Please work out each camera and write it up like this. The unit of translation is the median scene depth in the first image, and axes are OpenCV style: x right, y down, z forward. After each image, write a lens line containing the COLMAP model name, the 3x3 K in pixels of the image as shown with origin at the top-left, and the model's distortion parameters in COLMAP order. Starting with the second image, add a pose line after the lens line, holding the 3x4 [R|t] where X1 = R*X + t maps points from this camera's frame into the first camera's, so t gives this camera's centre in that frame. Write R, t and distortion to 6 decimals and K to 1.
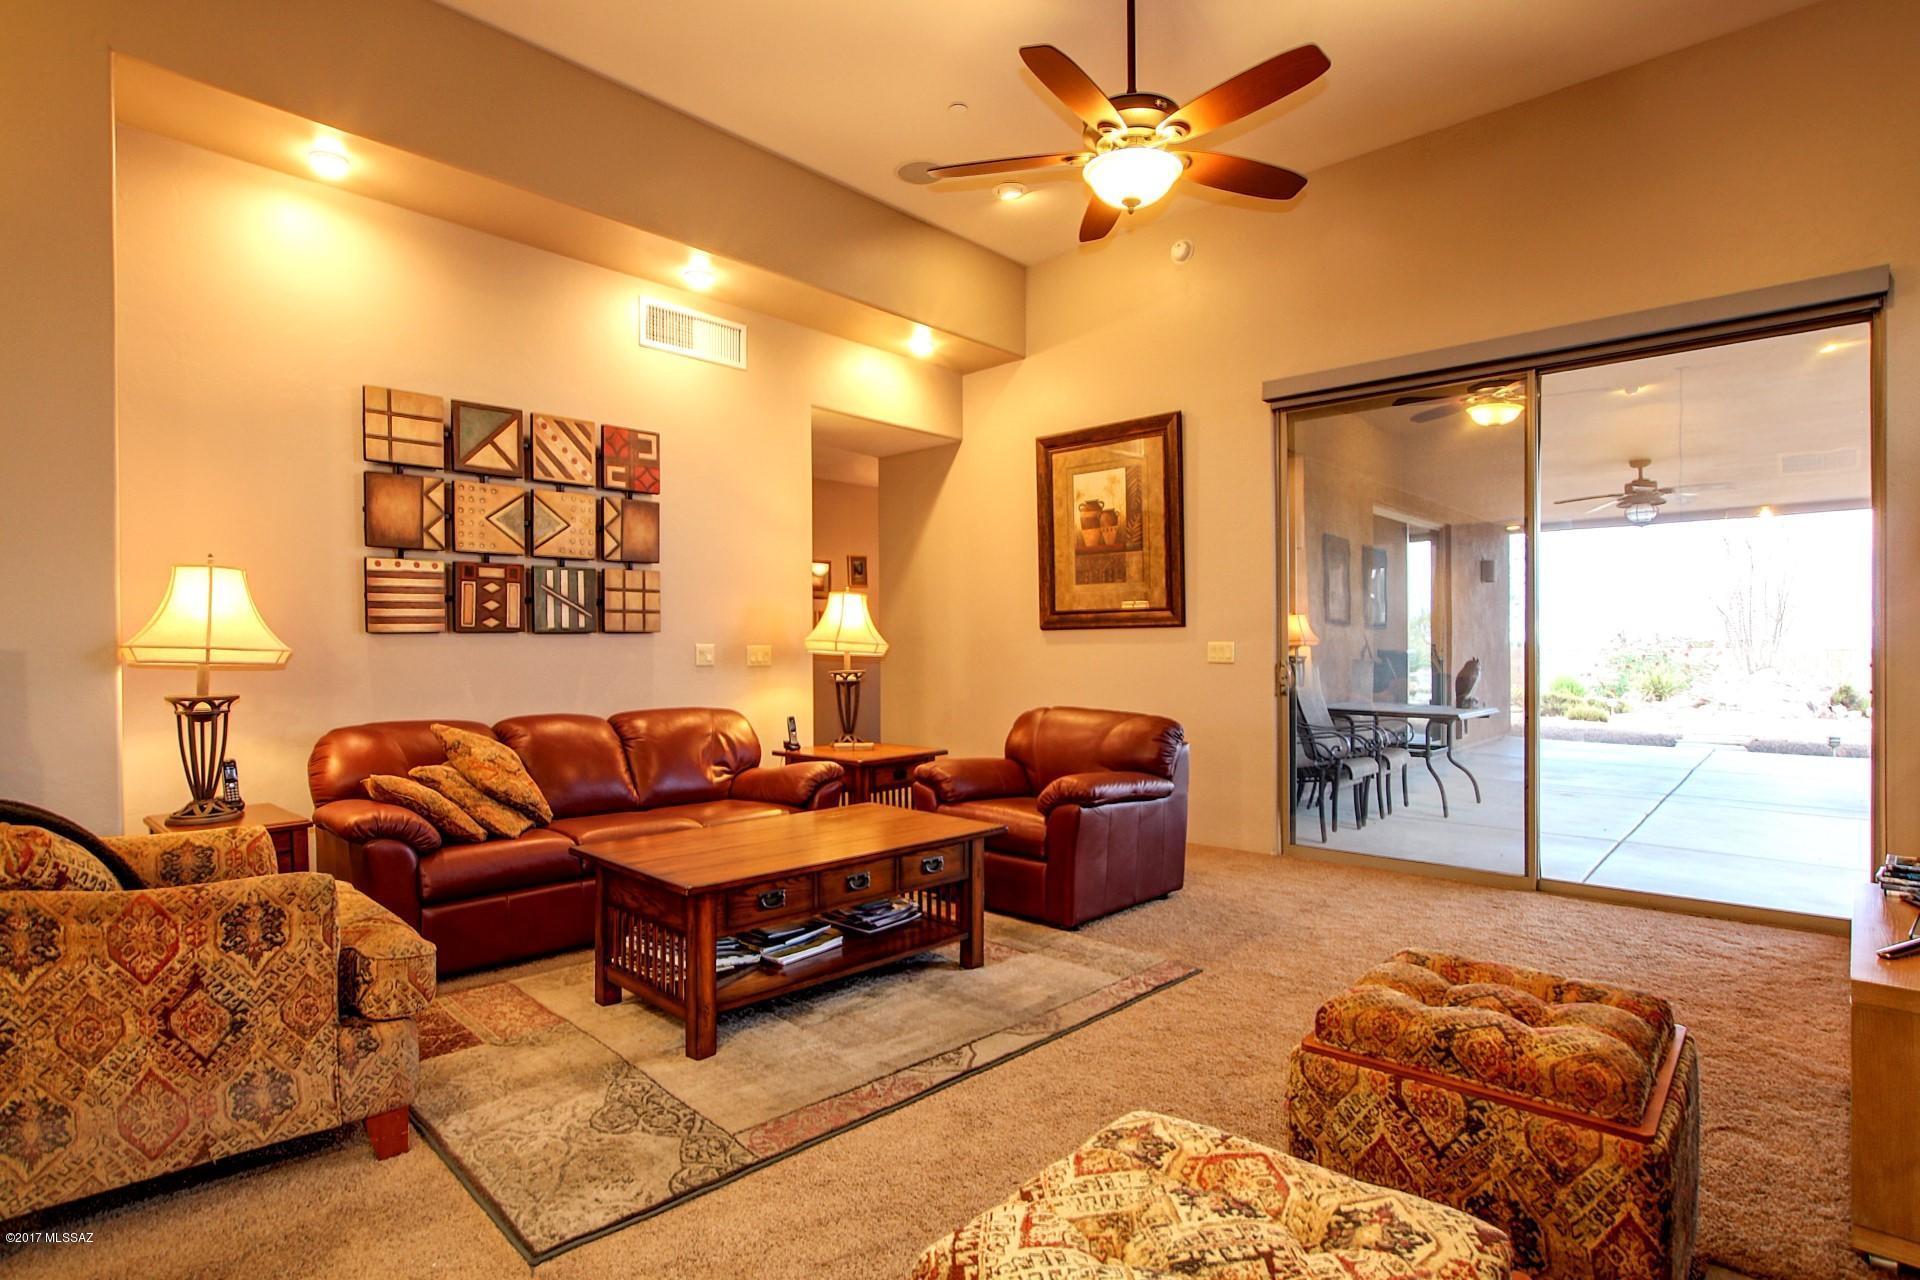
lens RADIAL K [[977.3, 0, 940.3], [0, 977.3, 653.6], [0, 0, 1]] dist [-0.026624, -0.000454]
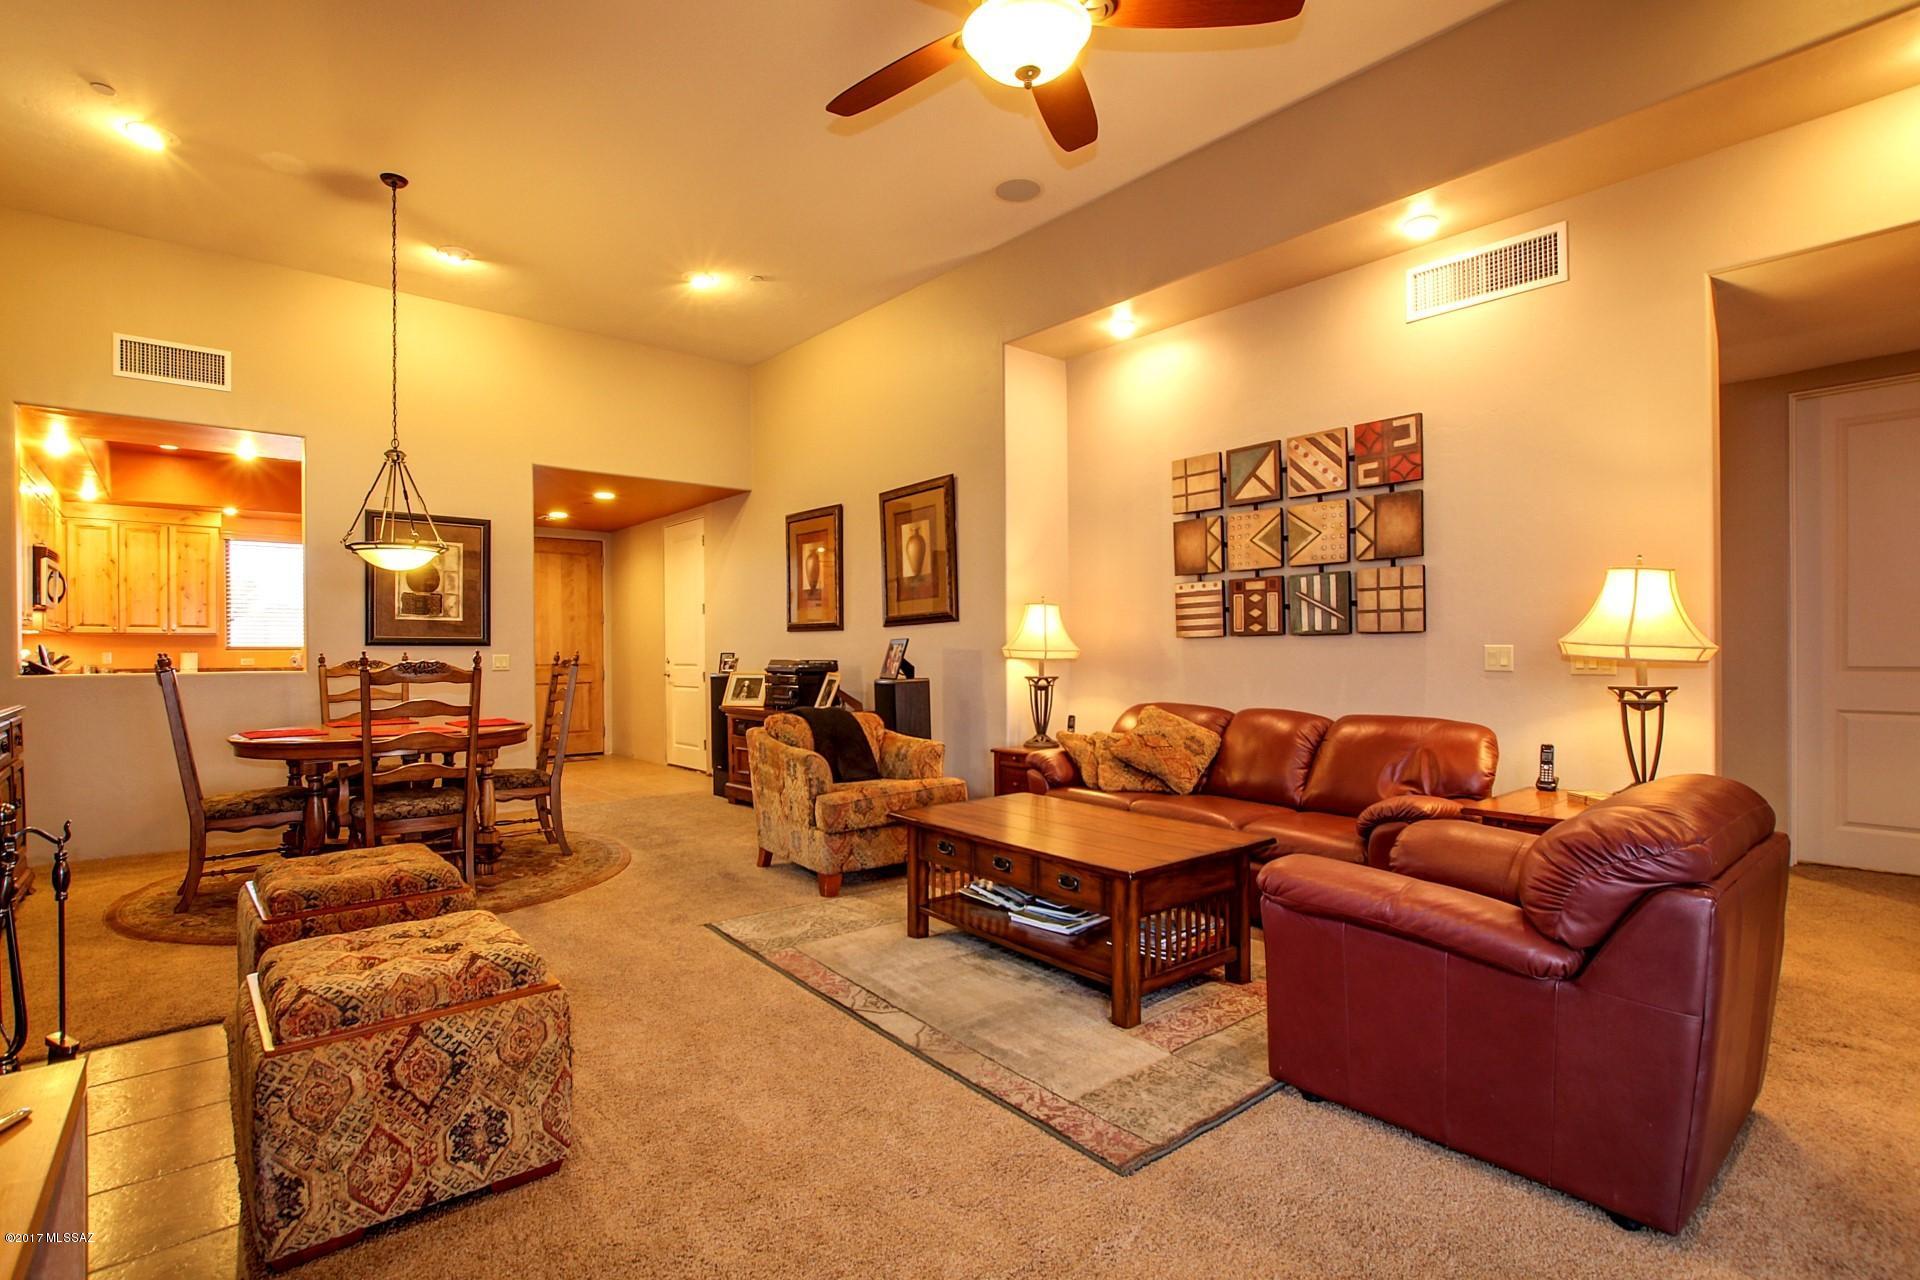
lens RADIAL K [[893.4, 0, 946.2], [0, 893.4, 650.1], [0, 0, 1]] dist [-0.022815, 0.000305]
pose [[-0.106835, 0.005654, -0.994261, 0.650792], [-0.002579, 0.999979, 0.005963, -0.009990], [0.994273, 0.003201, -0.106818, 0.731089]]
